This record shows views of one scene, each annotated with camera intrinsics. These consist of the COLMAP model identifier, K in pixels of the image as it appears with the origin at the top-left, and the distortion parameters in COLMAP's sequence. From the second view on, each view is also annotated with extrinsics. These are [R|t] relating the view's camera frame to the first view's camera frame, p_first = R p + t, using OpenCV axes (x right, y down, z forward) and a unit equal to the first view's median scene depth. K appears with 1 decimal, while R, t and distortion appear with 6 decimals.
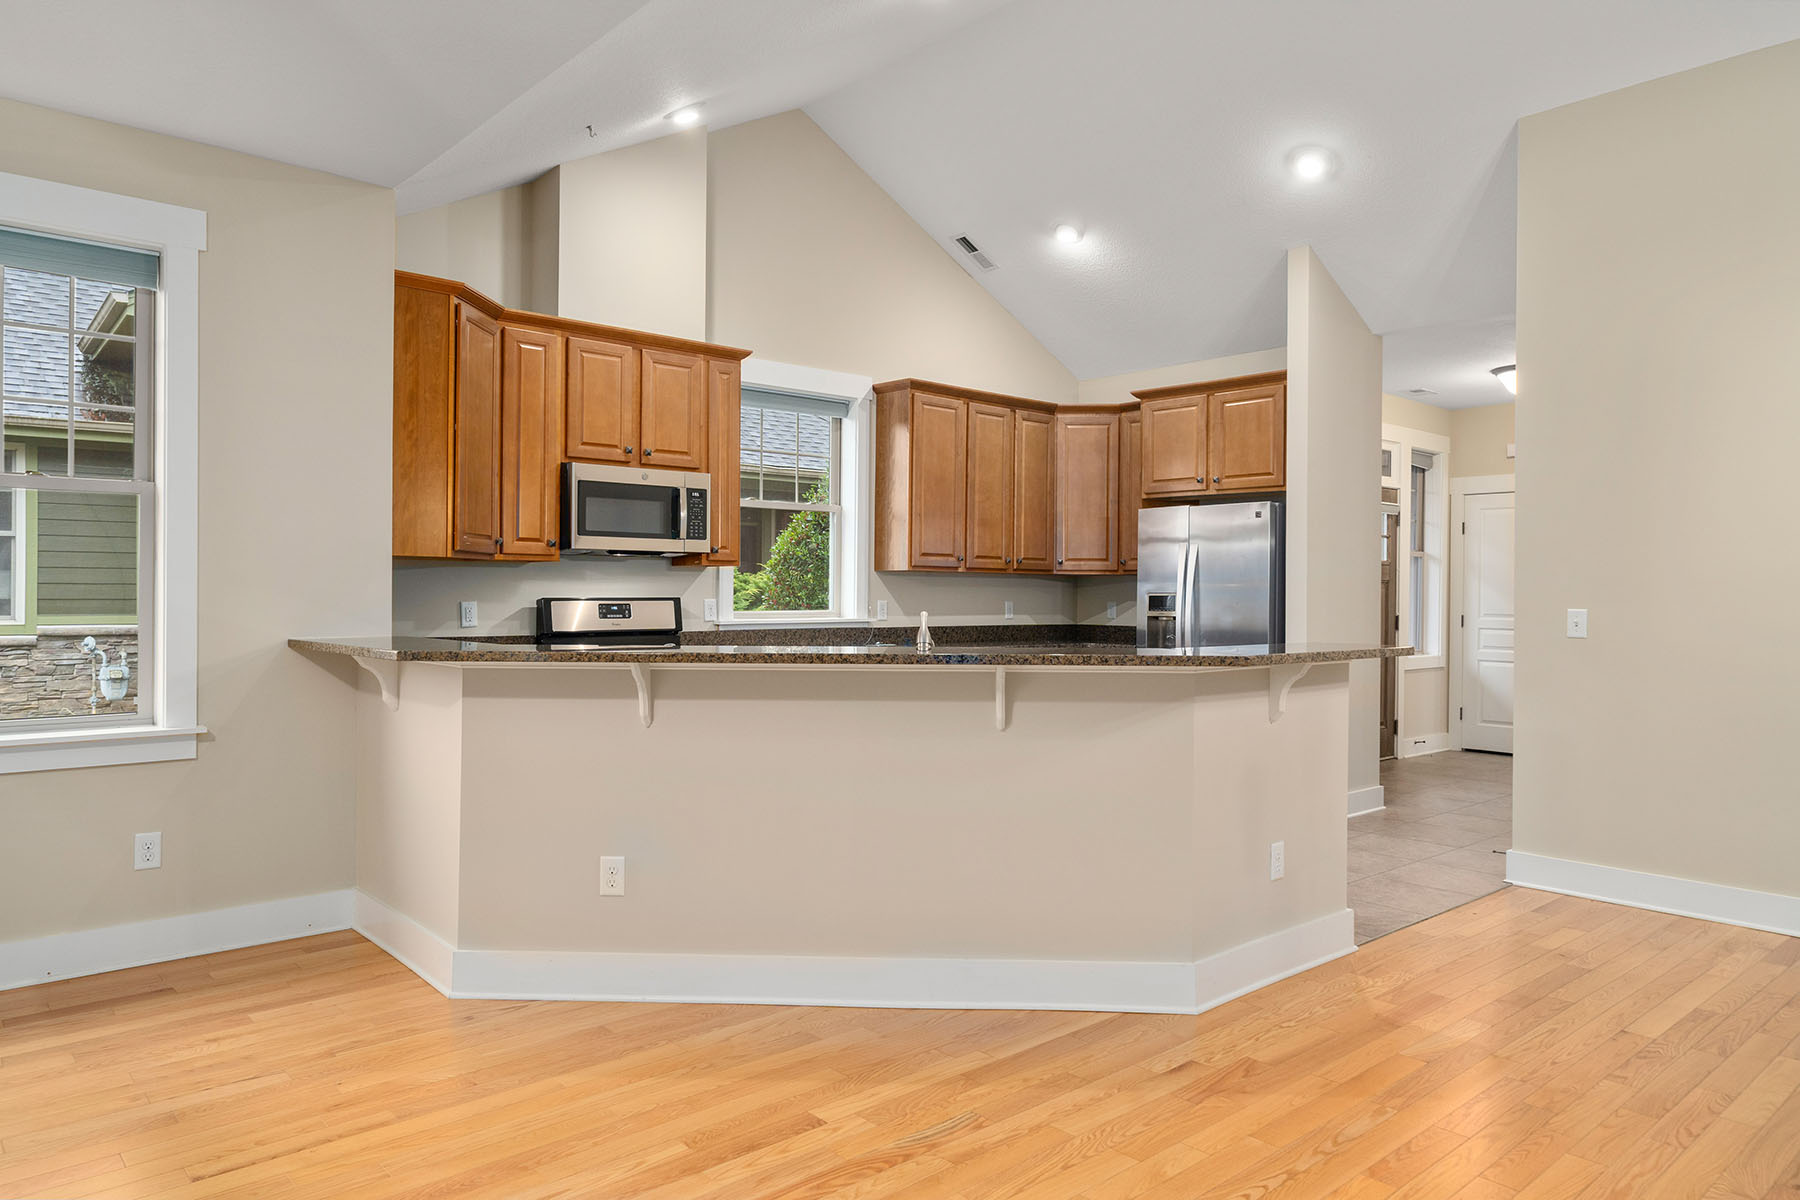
lens RADIAL K [[1159.9, 0, 900.0], [0, 1159.9, 600.0], [0, 0, 1]] dist [0.002315, 0.001571]
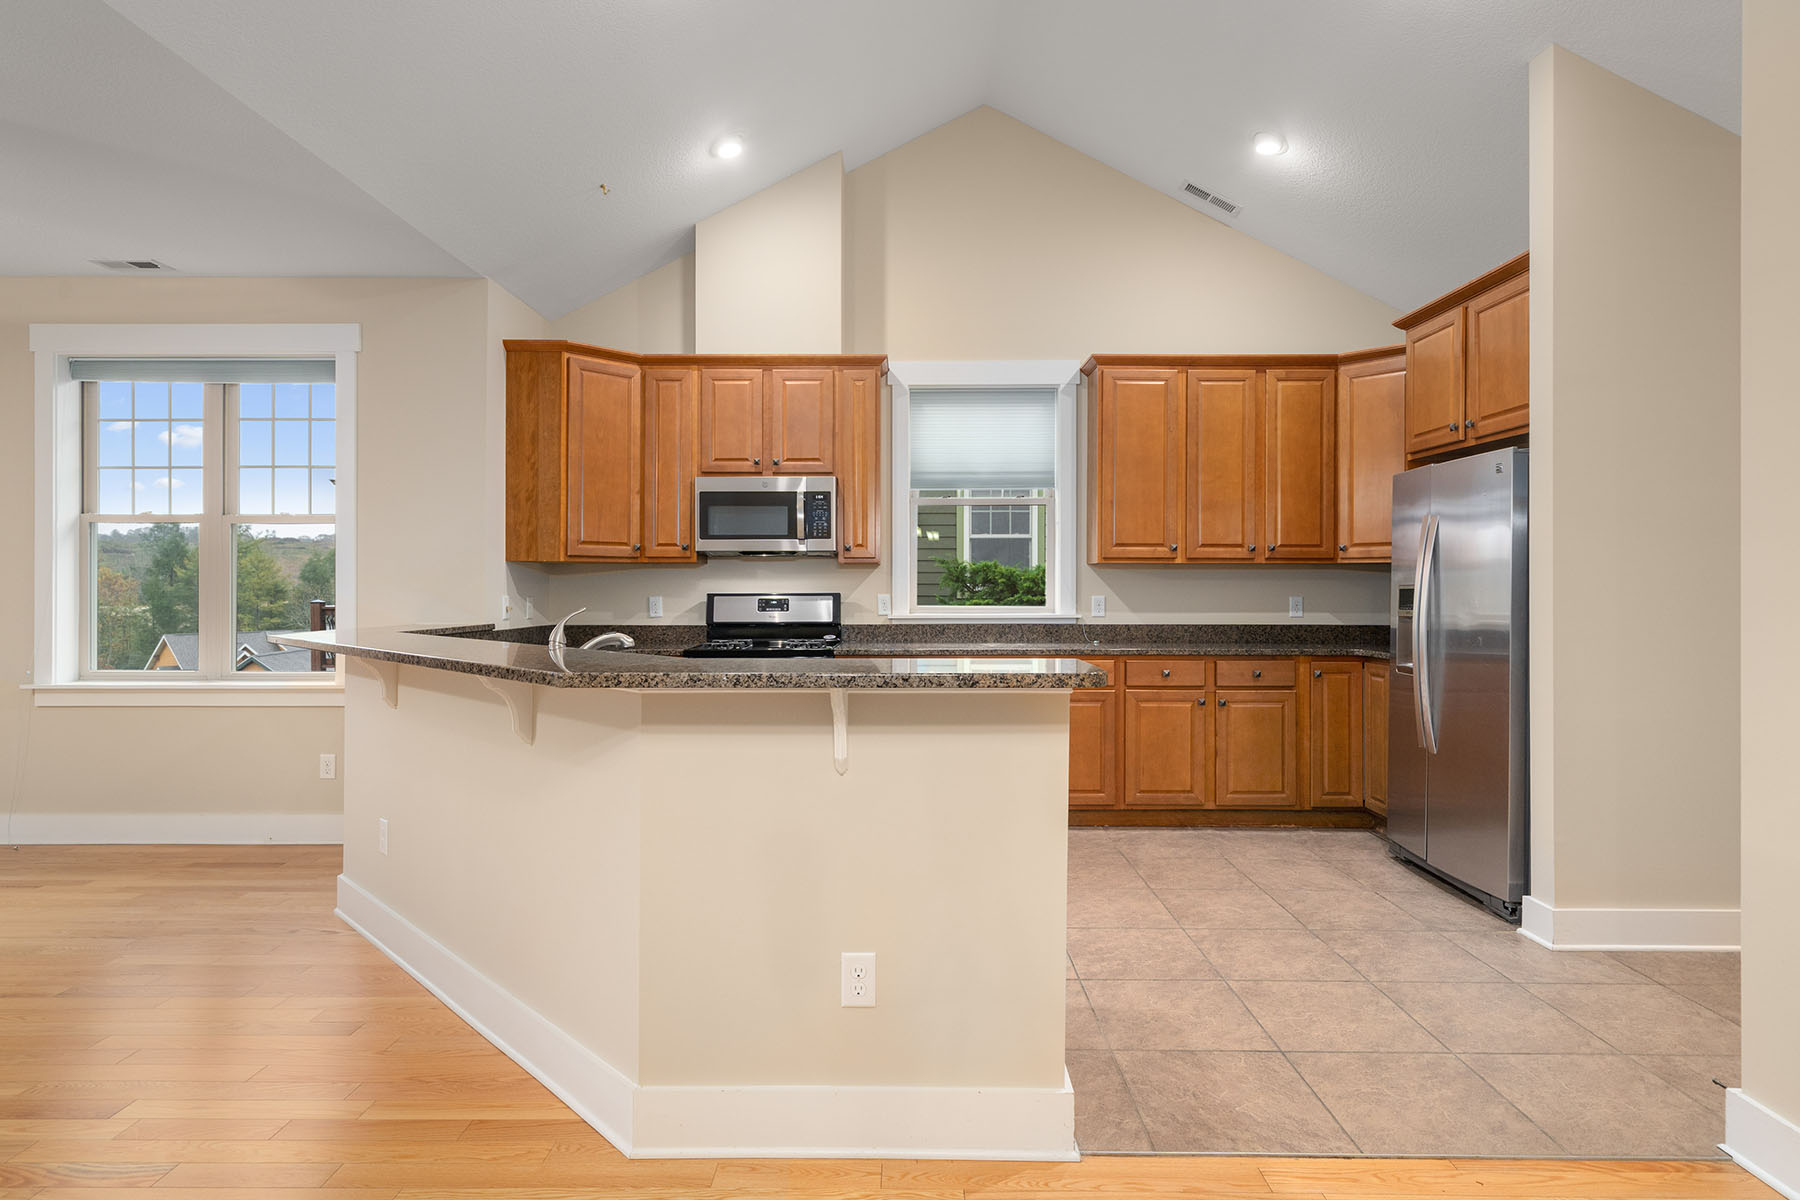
lens RADIAL K [[958.8, 0, 901.0], [0, 958.8, 582.3], [0, 0, 1]] dist [0.003266, -0.000027]
pose [[0.744807, -0.009836, -0.667207, 0.469513], [0.000931, 0.999906, -0.013701, 0.000179], [0.667279, 0.009584, 0.744746, 0.388325]]
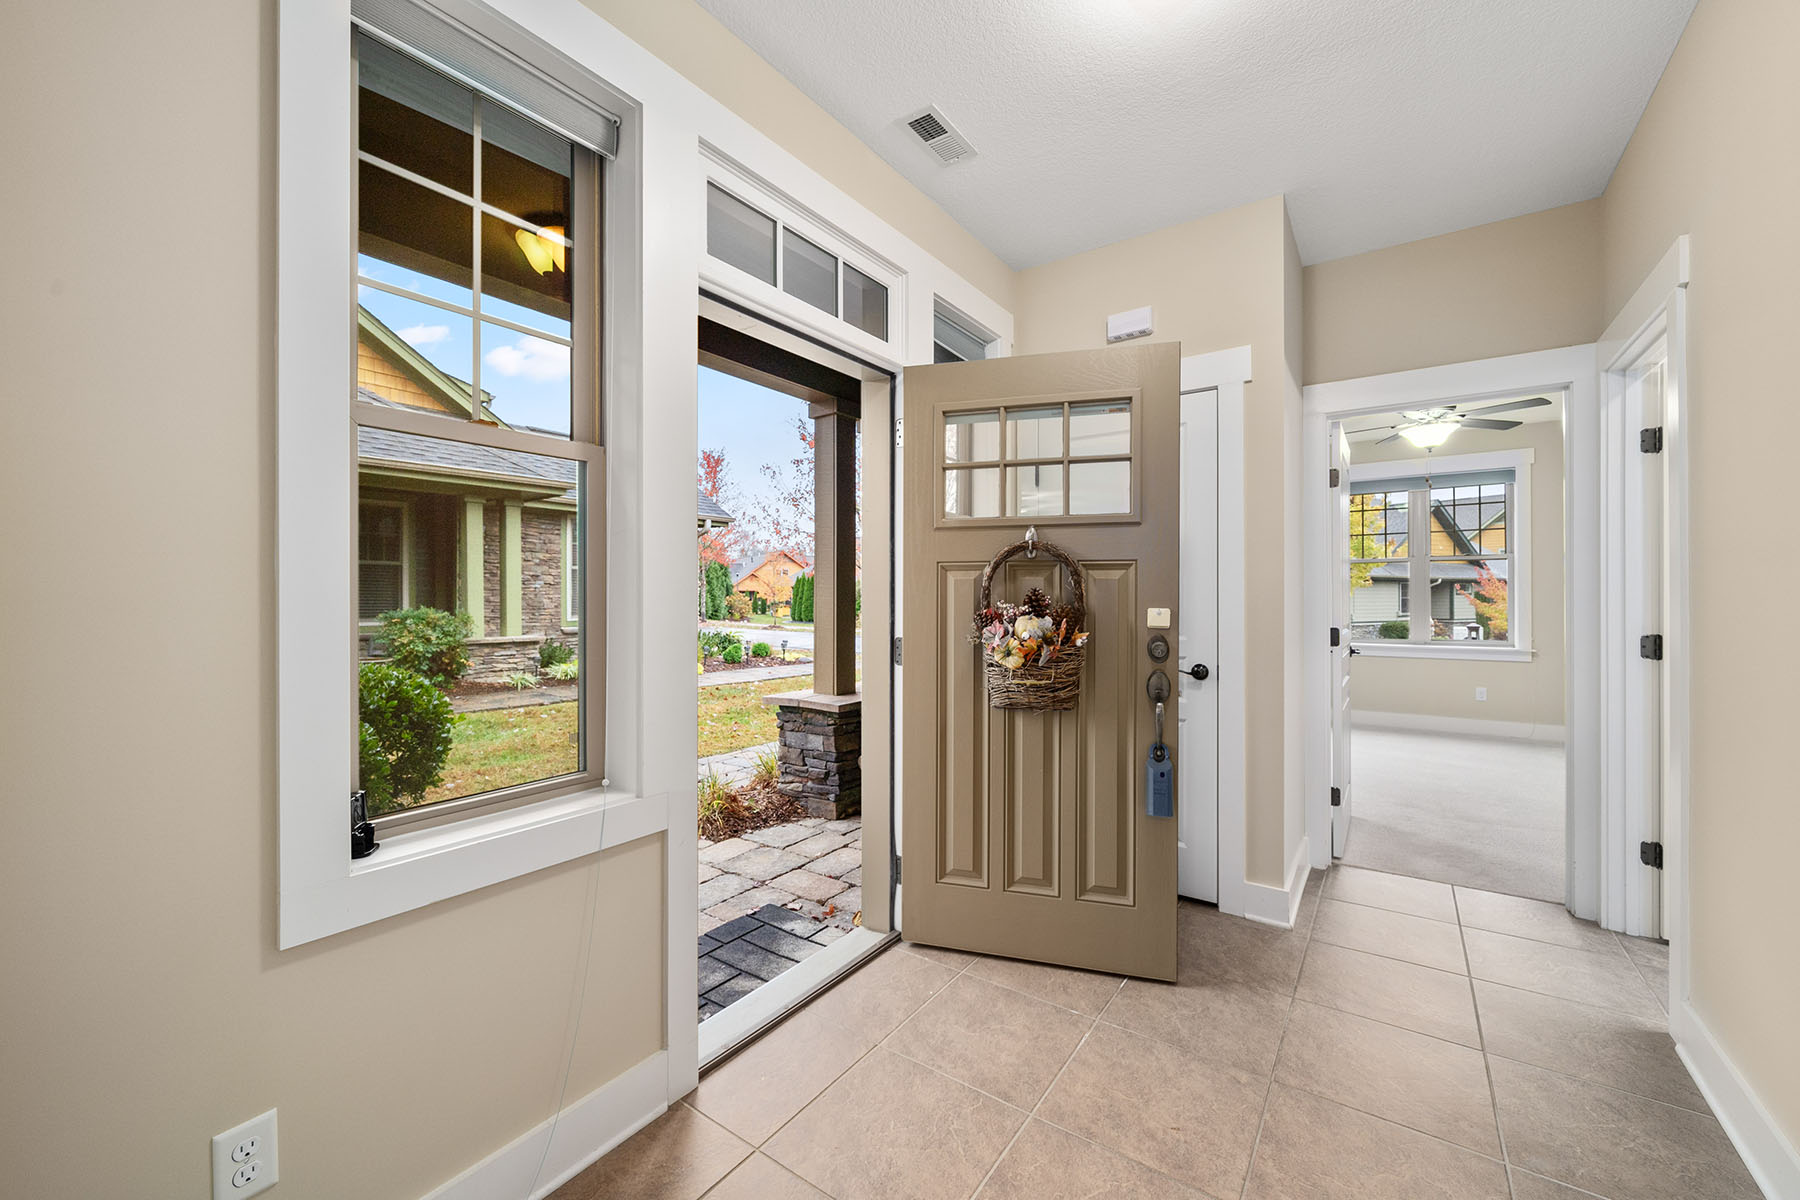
lens RADIAL K [[699.8, 0, 897.4], [0, 699.8, 598.7], [0, 0, 1]] dist [-0.003021, -0.000076]
pose [[0.975458, -0.009414, 0.219985, 0.553749], [0.010458, 0.999939, -0.003584, -0.001303], [-0.219937, 0.005797, 0.975497, 1.098935]]
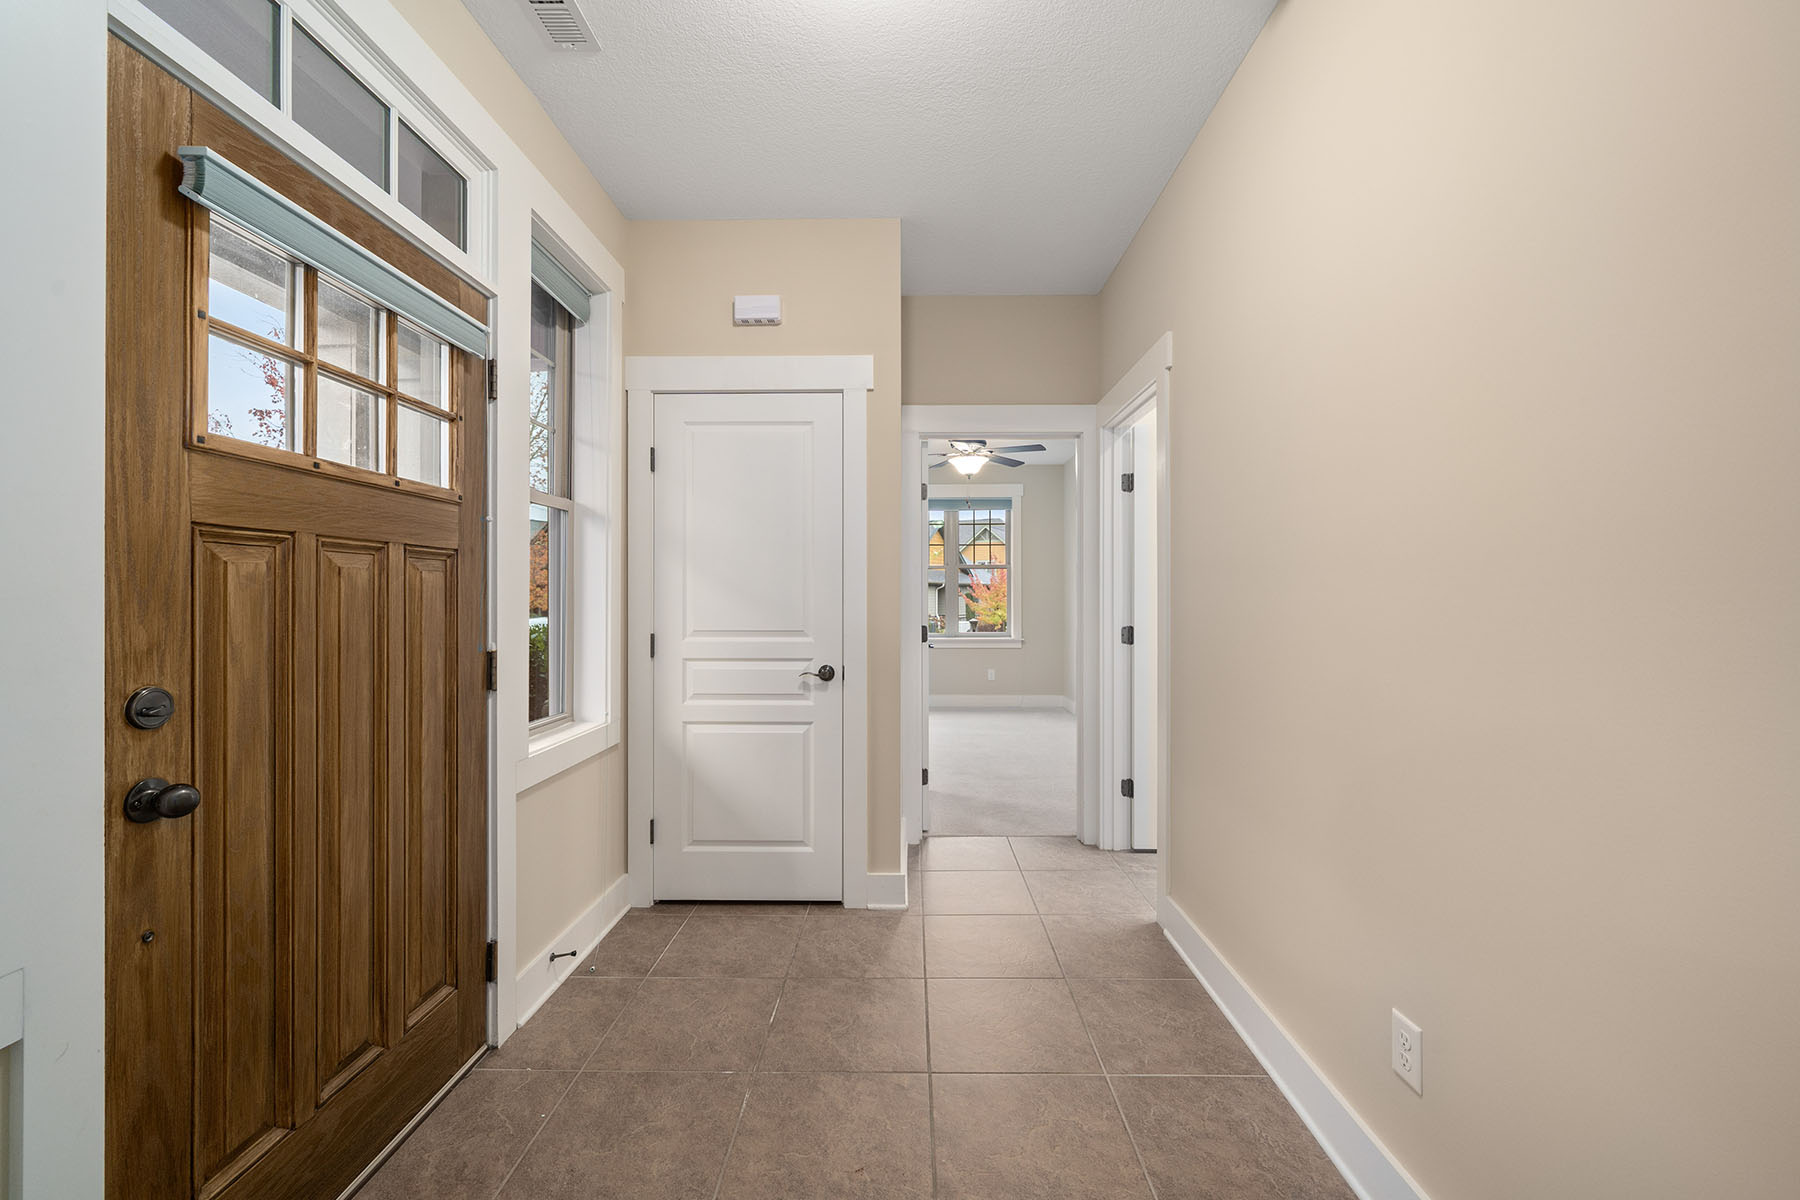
lens RADIAL K [[699.8, 0, 897.4], [0, 699.8, 598.7], [0, 0, 1]] dist [-0.003021, -0.000076]
pose [[0.678125, -0.009292, 0.734888, 0.541941], [0.011432, 0.999932, 0.002094, -0.002061], [-0.734857, 0.006981, 0.678186, 1.161669]]
